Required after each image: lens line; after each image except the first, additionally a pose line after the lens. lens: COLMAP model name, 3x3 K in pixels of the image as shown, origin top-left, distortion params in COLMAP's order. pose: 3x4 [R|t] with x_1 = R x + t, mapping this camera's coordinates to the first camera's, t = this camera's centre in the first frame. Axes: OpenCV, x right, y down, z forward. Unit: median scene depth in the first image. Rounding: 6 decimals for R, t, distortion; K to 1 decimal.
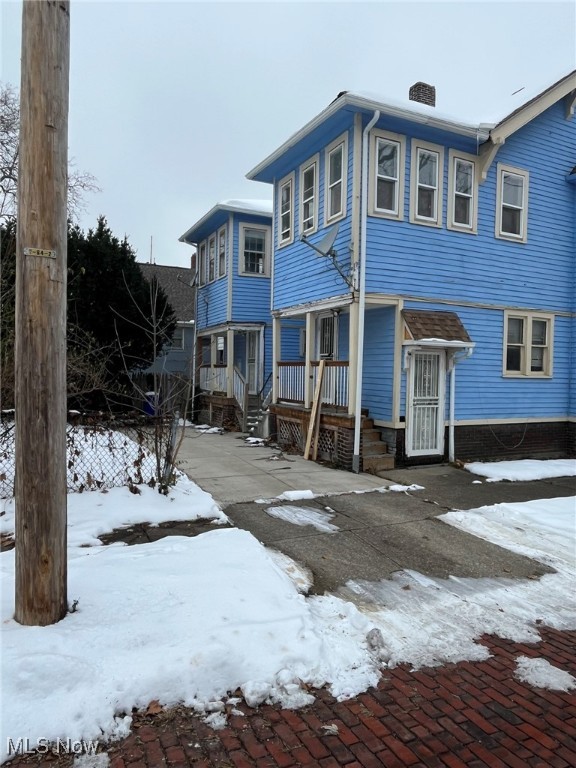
lens RADIAL K [[517.3, 0, 286.0], [0, 517.3, 384.4], [0, 0, 1]] dist [-0.004467, -0.000757]
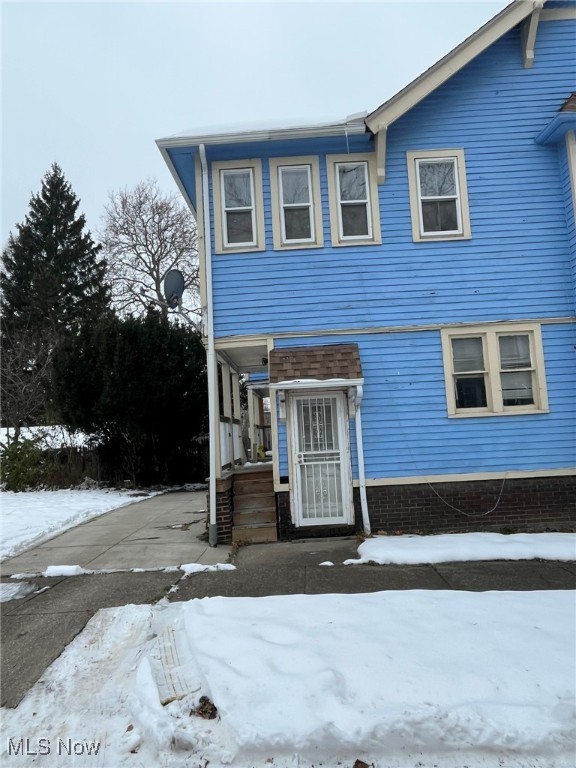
lens RADIAL K [[517.3, 0, 287.7], [0, 517.3, 384.1], [0, 0, 1]] dist [-0.004467, -0.000757]
pose [[0.889972, -0.109609, -0.442646, 0.584992], [0.059554, 0.990306, -0.125485, 0.018436], [0.452110, 0.085317, 0.887873, 0.244809]]
